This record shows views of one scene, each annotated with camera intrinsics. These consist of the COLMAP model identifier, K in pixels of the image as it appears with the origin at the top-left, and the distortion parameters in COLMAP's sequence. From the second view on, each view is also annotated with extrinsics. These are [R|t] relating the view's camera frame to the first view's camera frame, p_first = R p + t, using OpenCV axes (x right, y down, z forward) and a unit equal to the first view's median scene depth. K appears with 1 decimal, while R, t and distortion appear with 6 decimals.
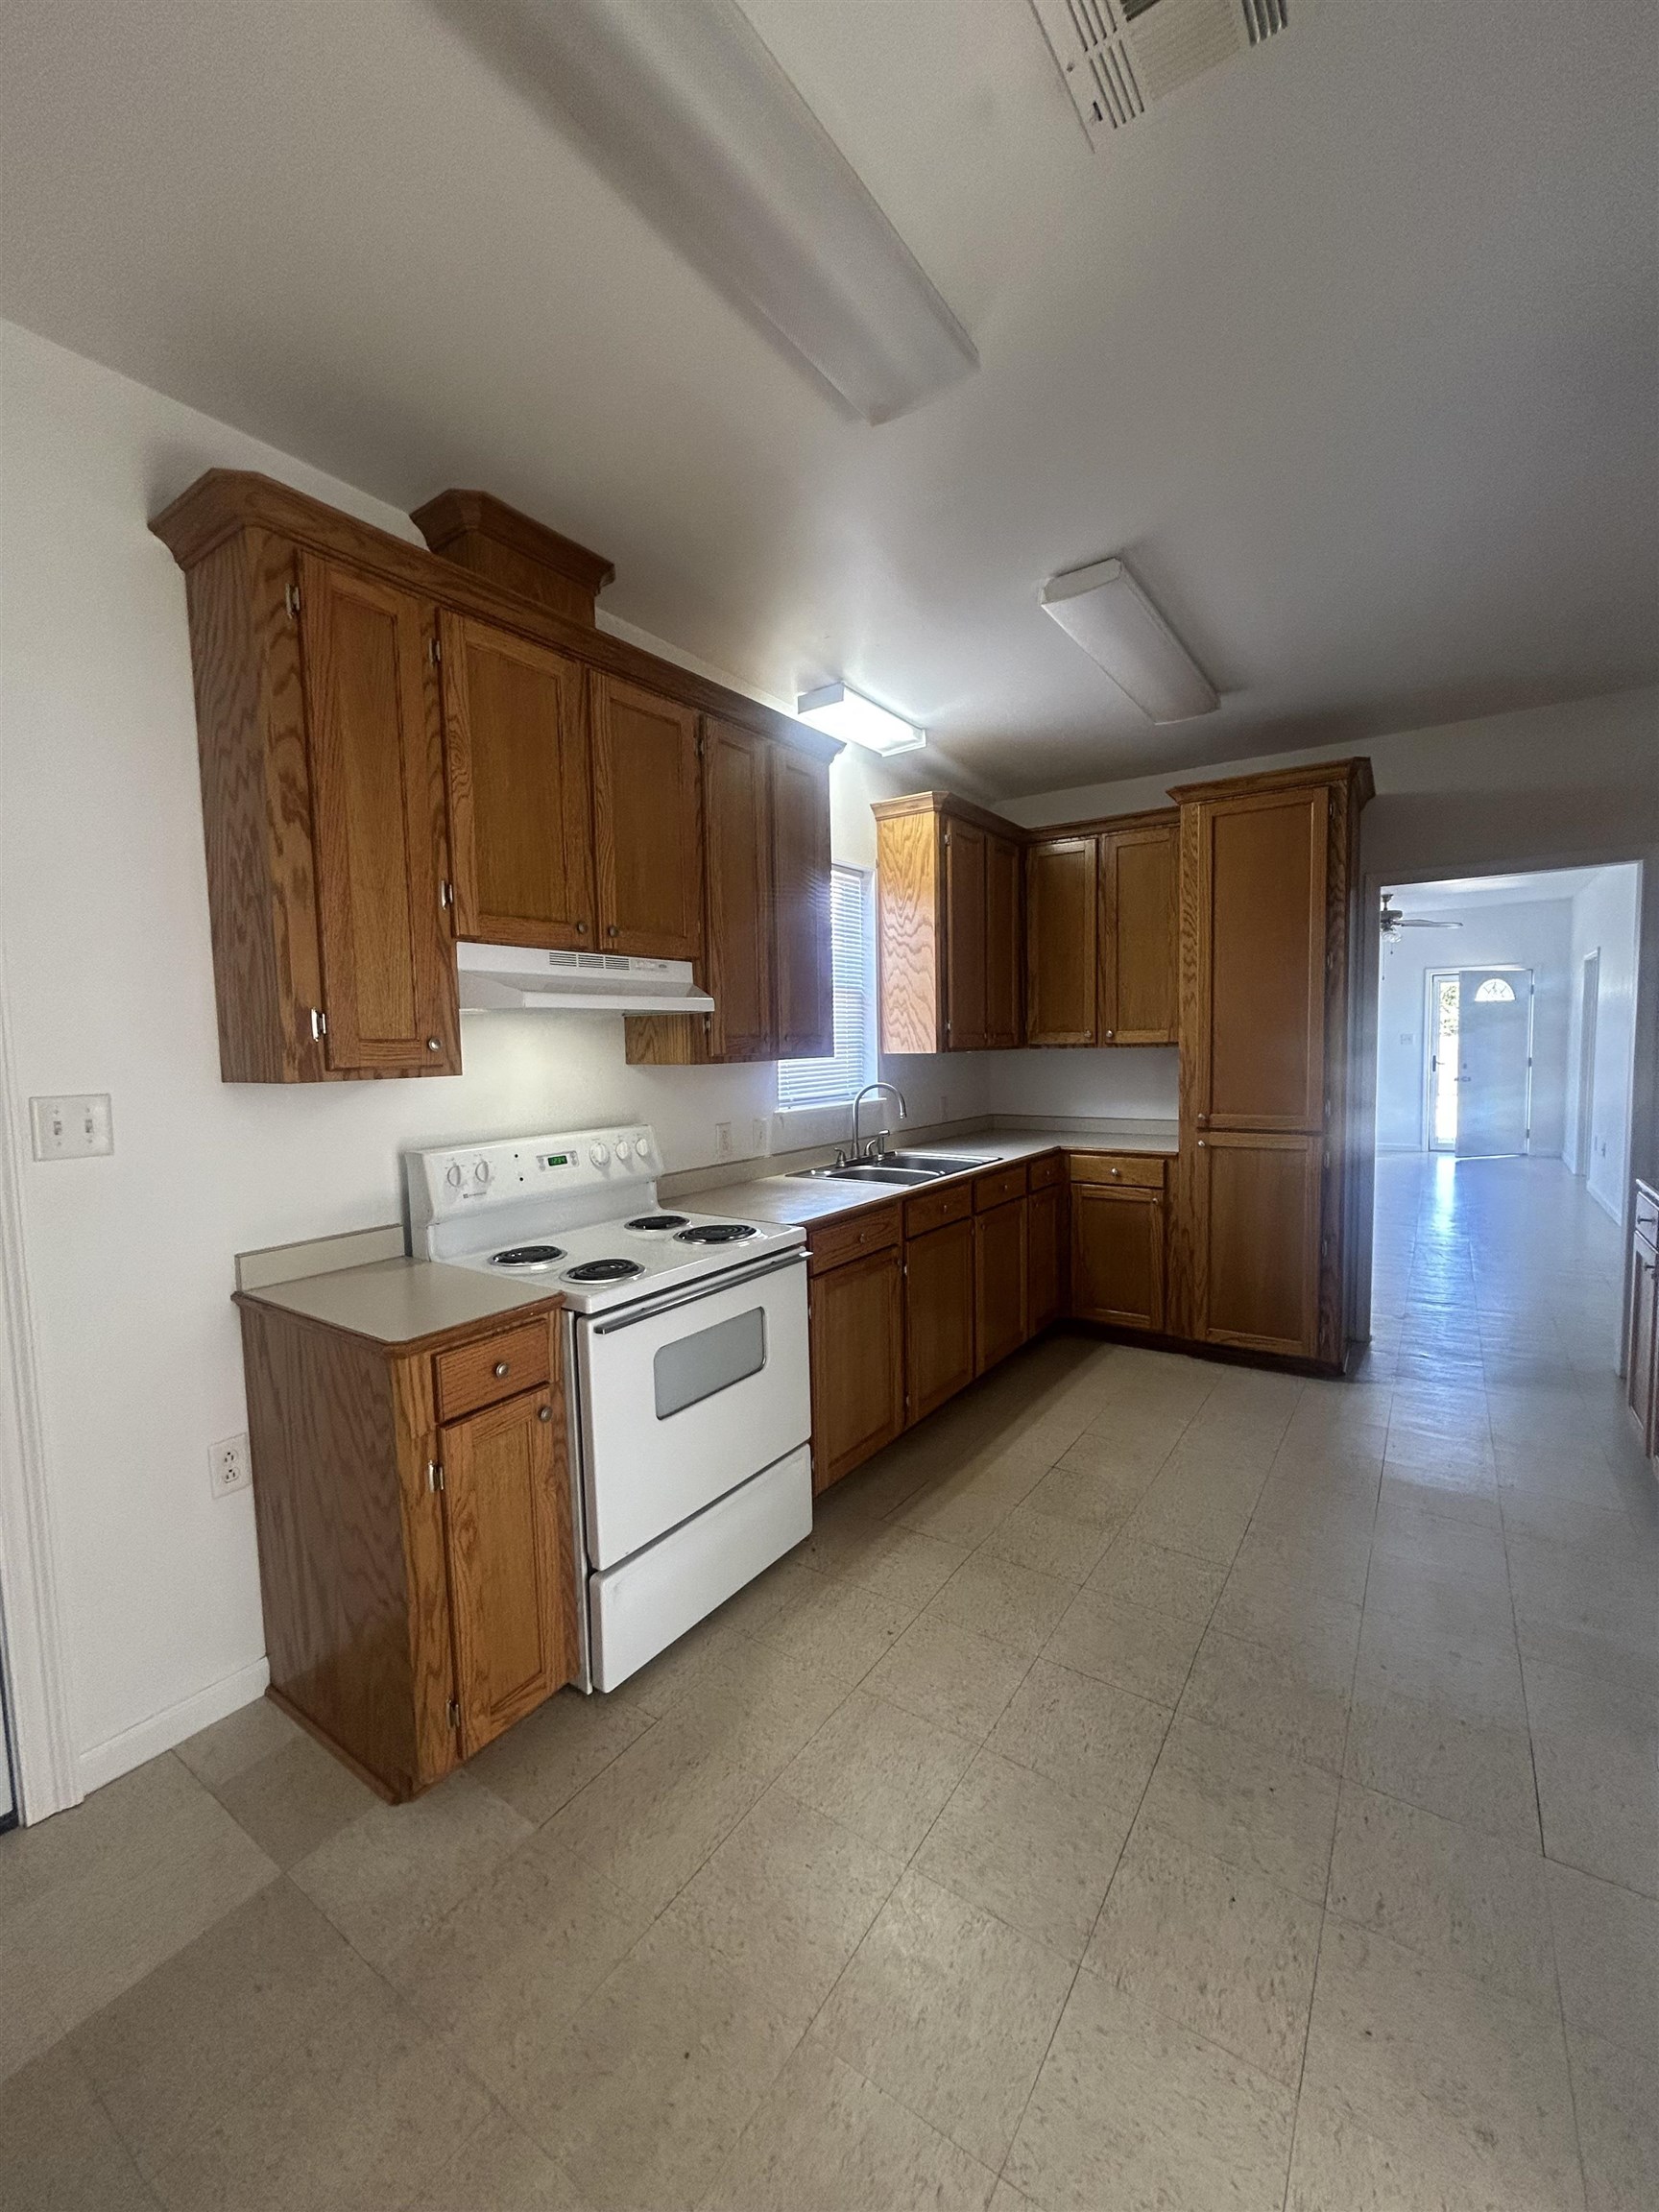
lens RADIAL K [[893.7, 0, 830.7], [0, 893.7, 1102.2], [0, 0, 1]] dist [-0.000287, -0.000167]
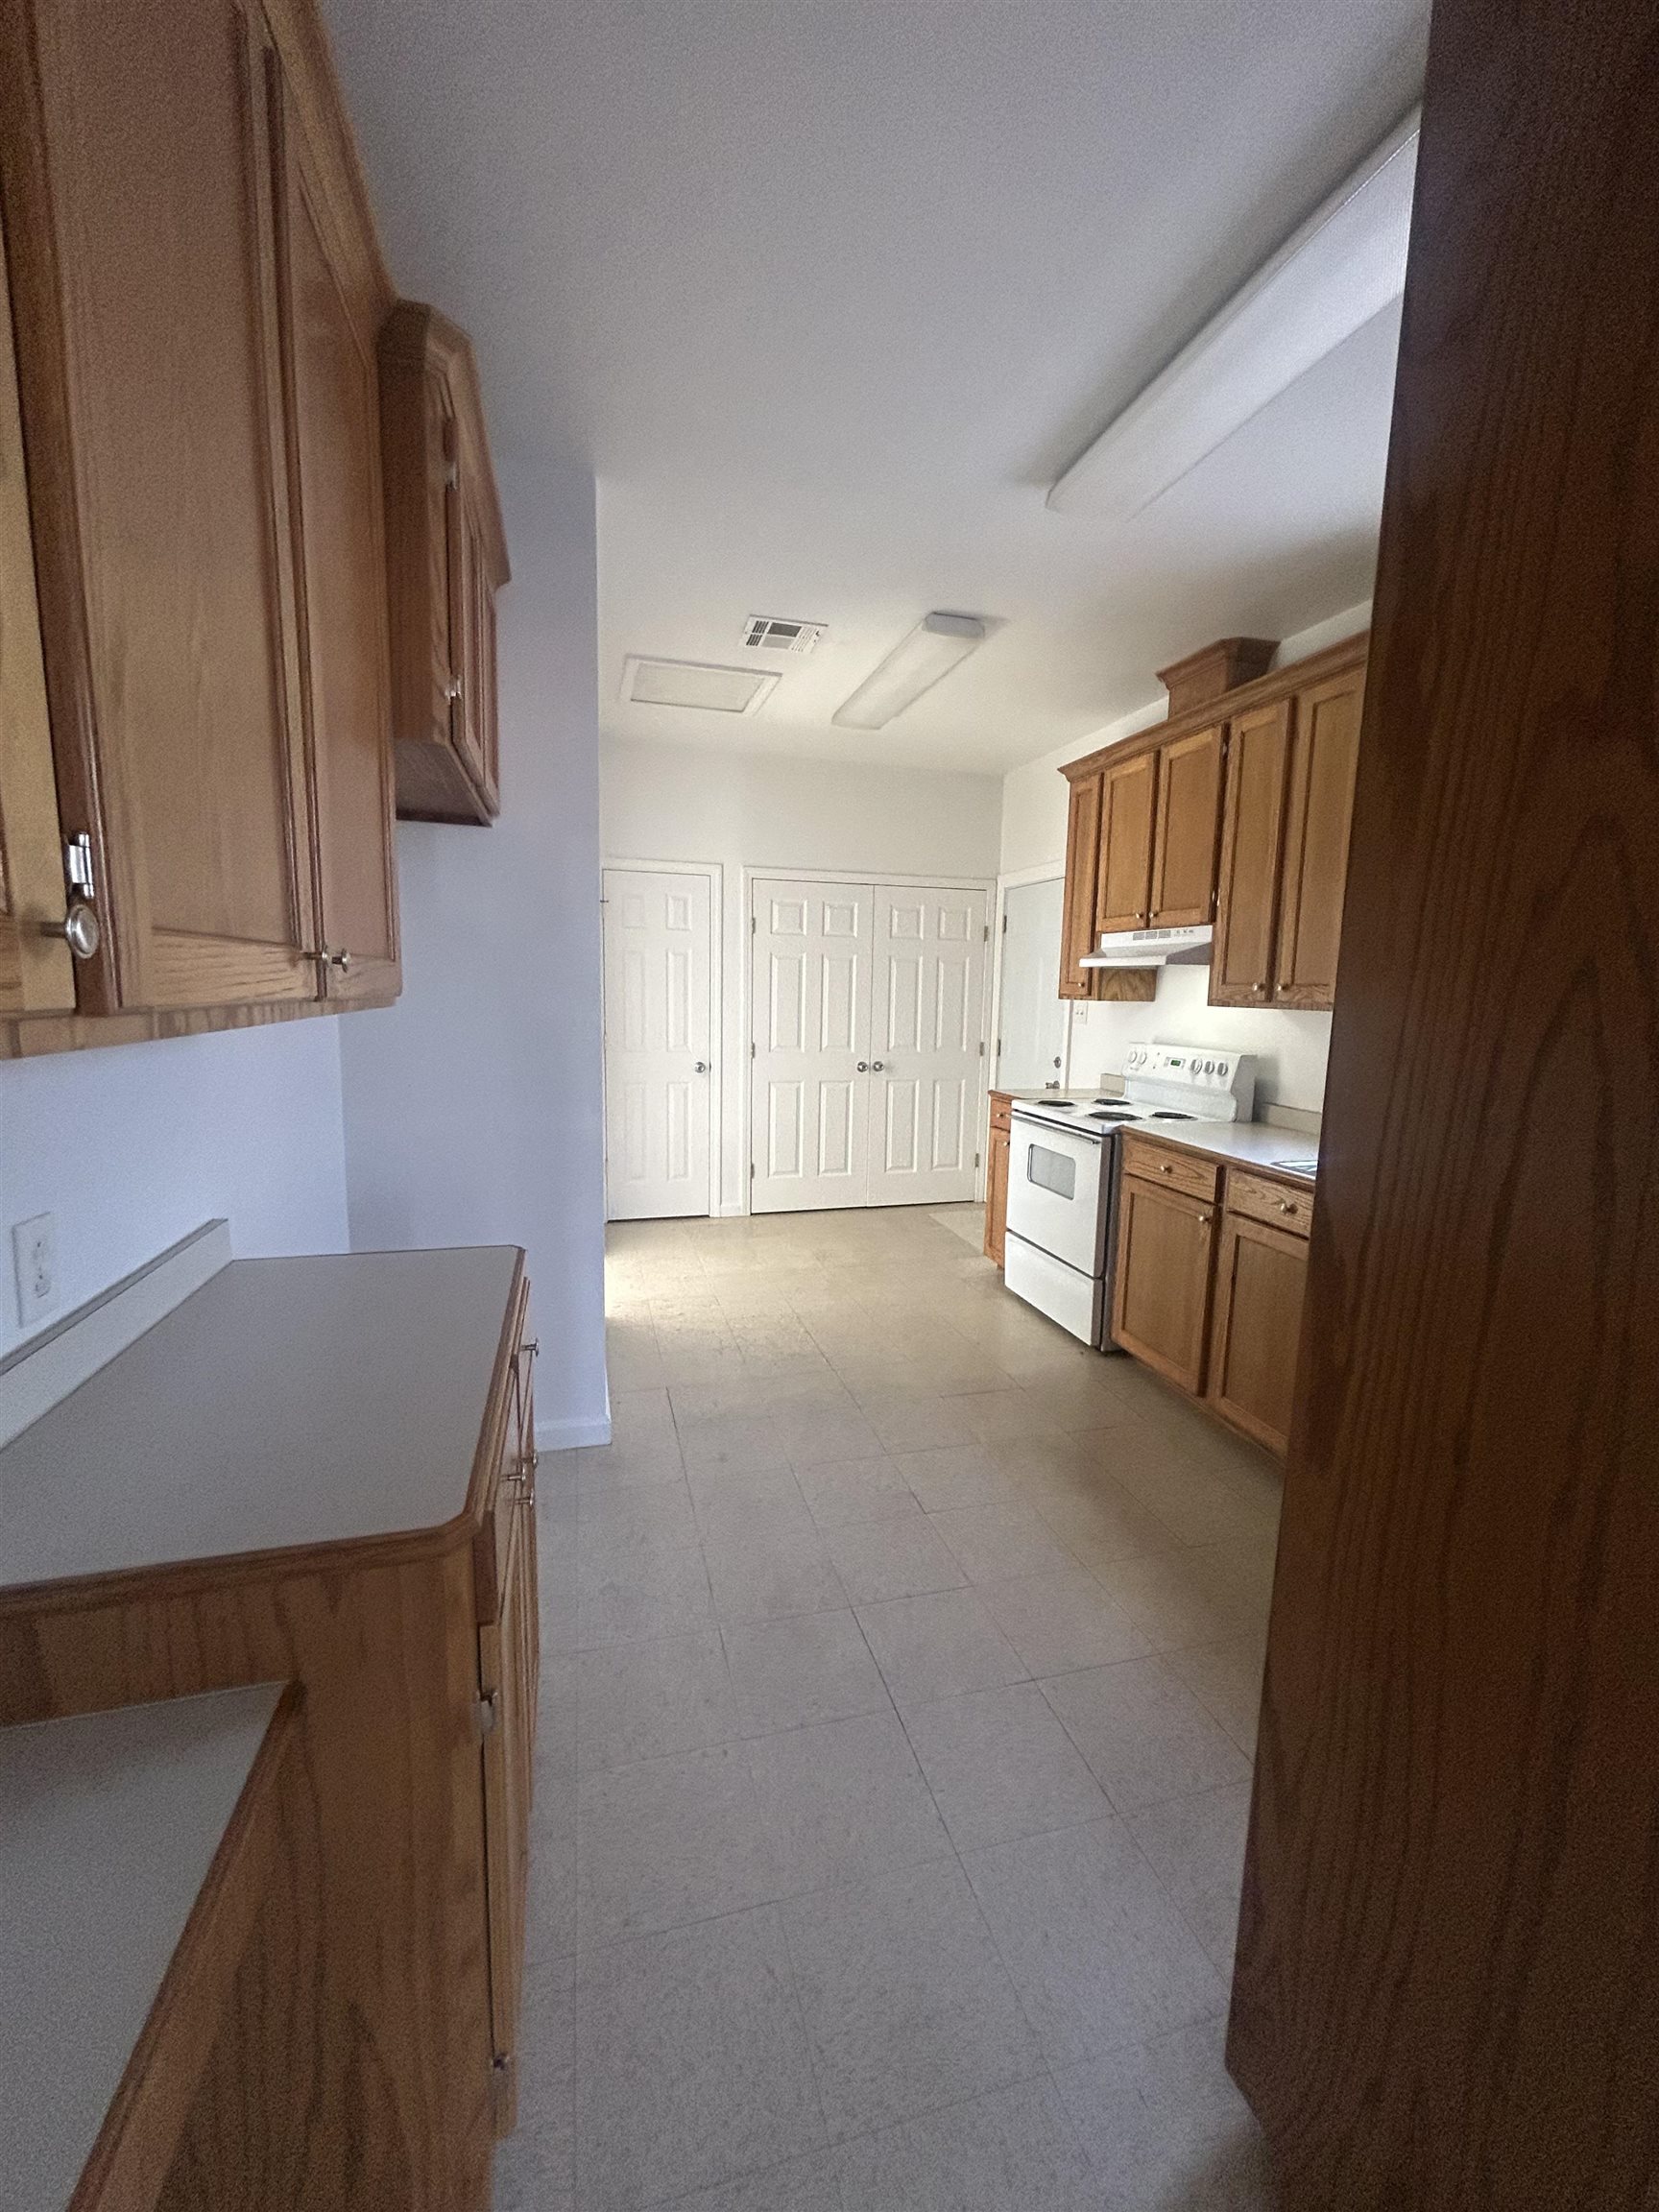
lens RADIAL K [[893.7, 0, 830.1], [0, 893.7, 1102.0], [0, 0, 1]] dist [-0.000287, -0.000167]
pose [[-0.634507, 0.114625, -0.764370, 0.440610], [-0.065099, 0.977503, 0.200626, -0.048840], [0.770170, 0.177059, -0.612771, 0.520367]]
